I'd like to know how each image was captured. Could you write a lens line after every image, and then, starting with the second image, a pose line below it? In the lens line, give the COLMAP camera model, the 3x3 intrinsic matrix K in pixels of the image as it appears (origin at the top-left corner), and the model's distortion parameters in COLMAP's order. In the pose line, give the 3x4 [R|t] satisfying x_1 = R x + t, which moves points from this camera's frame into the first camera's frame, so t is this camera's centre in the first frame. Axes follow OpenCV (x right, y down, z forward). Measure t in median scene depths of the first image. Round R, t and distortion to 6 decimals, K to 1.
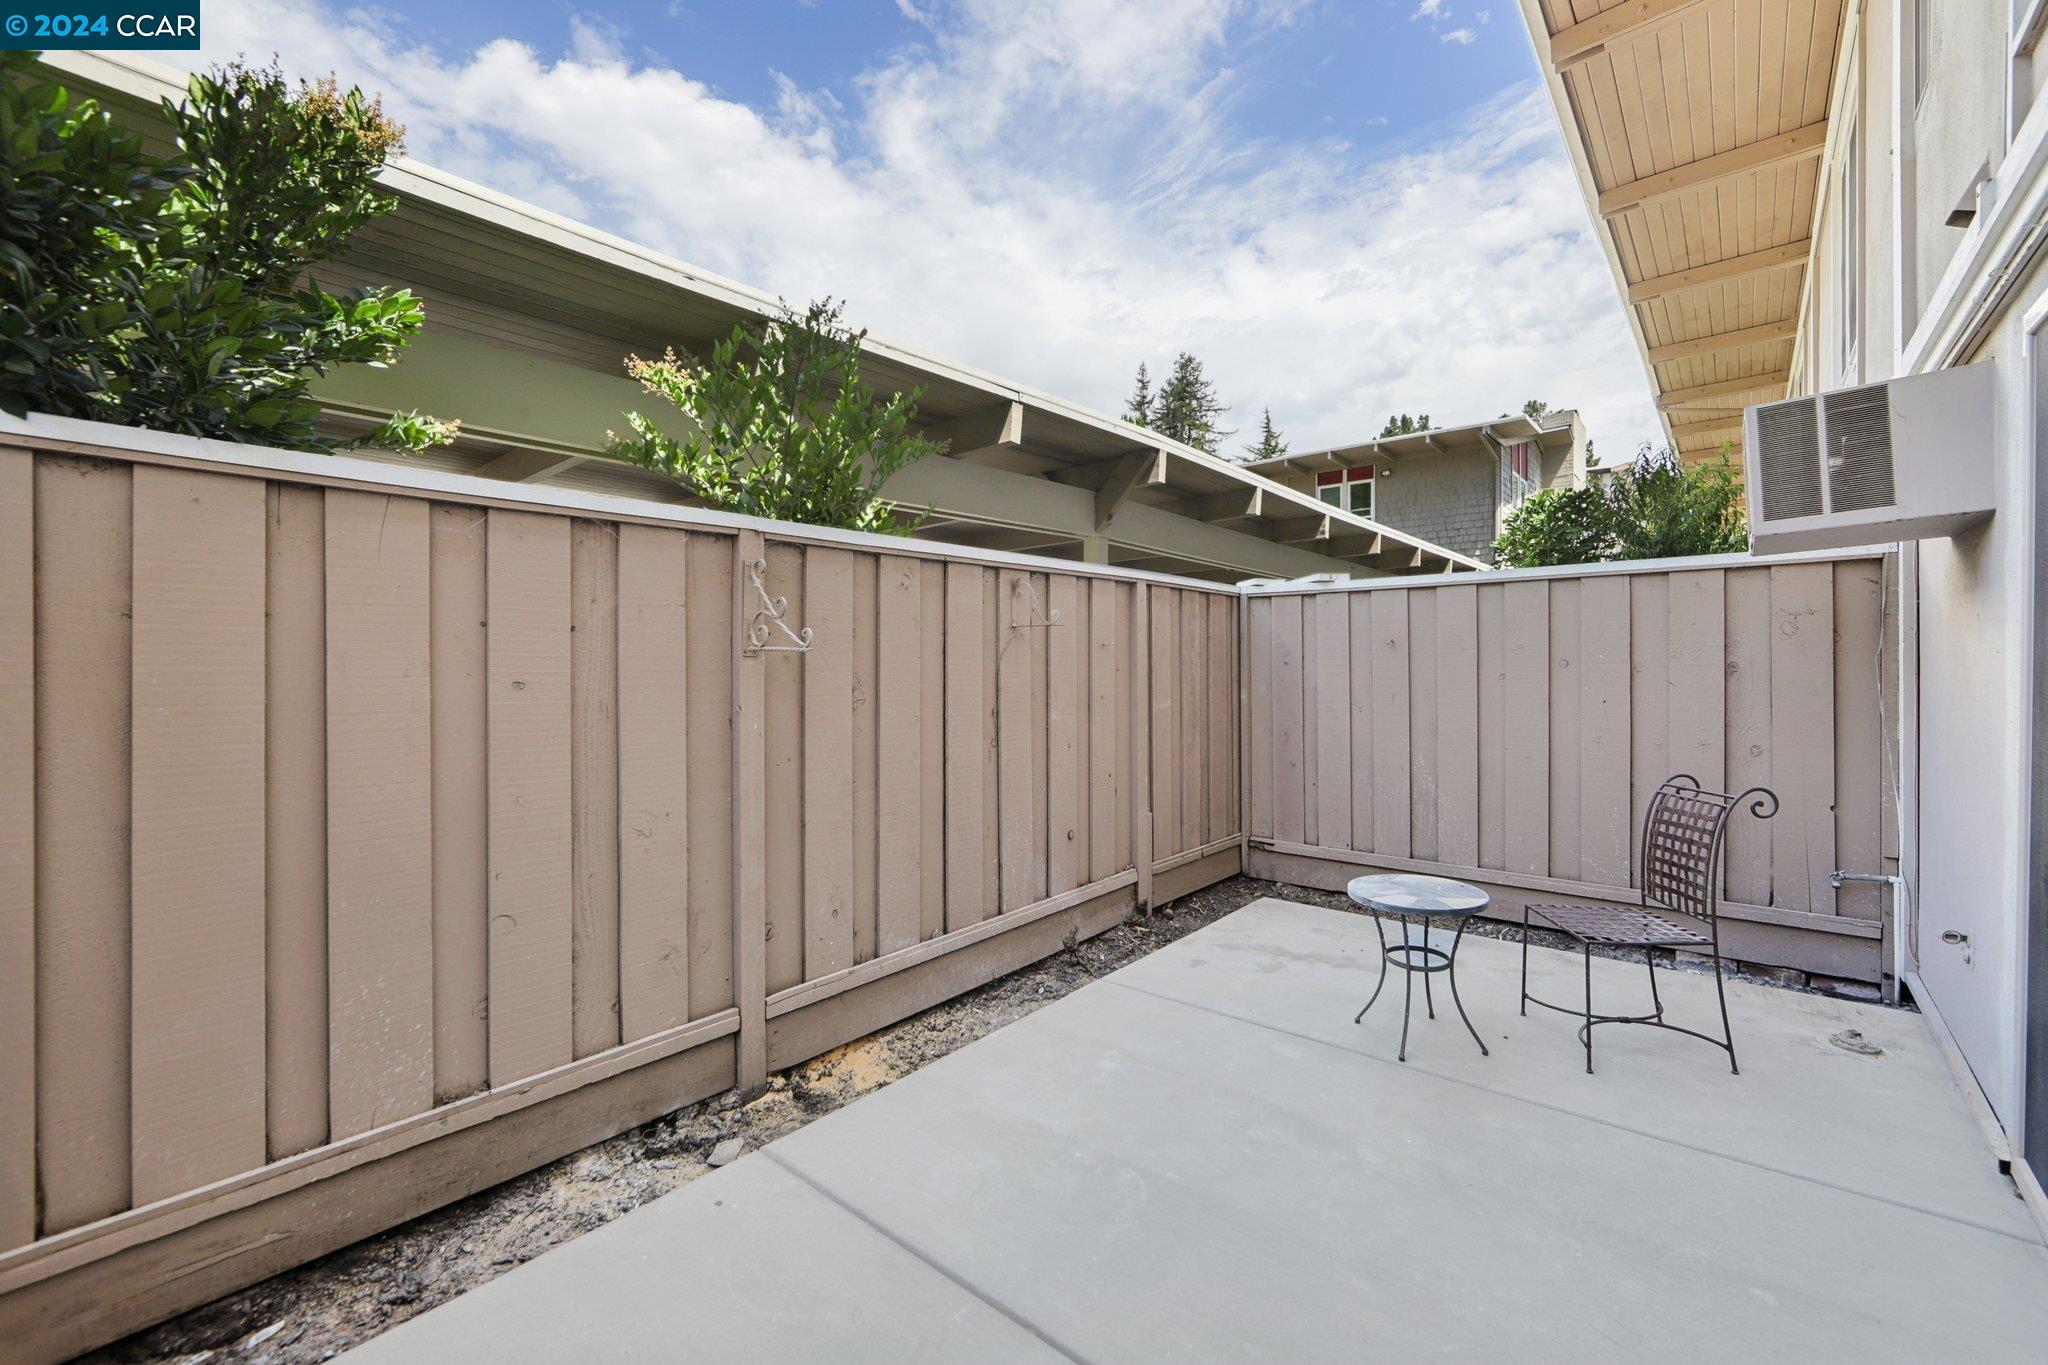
lens RADIAL K [[839.1, 0, 1037.7], [0, 839.1, 696.7], [0, 0, 1]] dist [-0.000514, 0.000265]
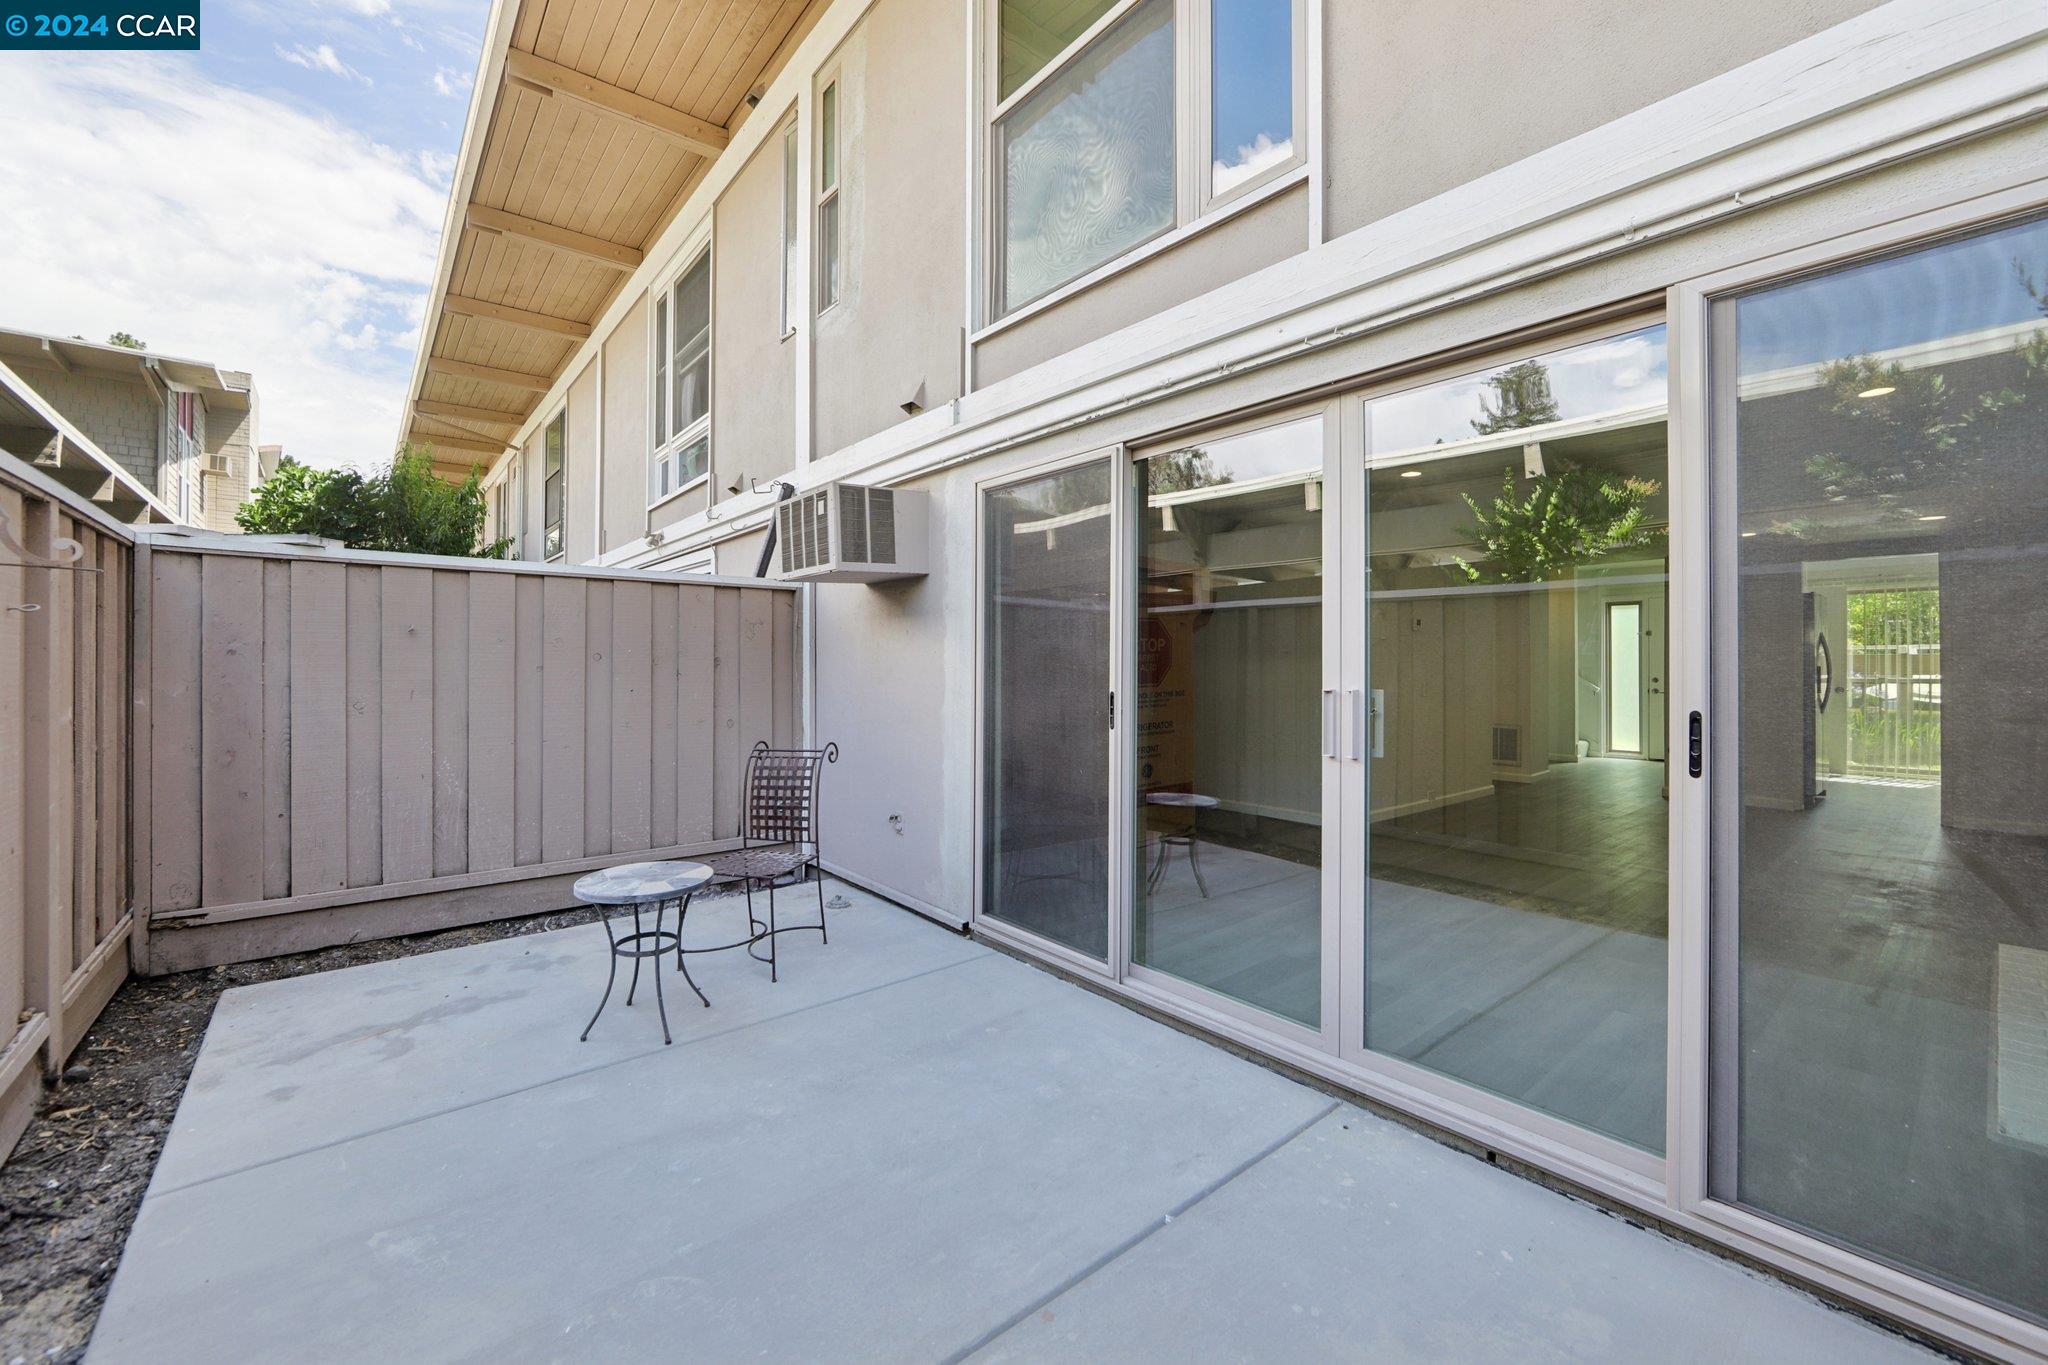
lens RADIAL K [[816.7, 0, 1019.2], [0, 816.7, 680.7], [0, 0, 1]] dist [-0.000139, 0.000373]
pose [[0.187229, -0.014489, 0.982209, -0.345731], [0.031733, 0.999459, 0.008695, -0.000541], [-0.981803, 0.029541, 0.187588, 0.294388]]
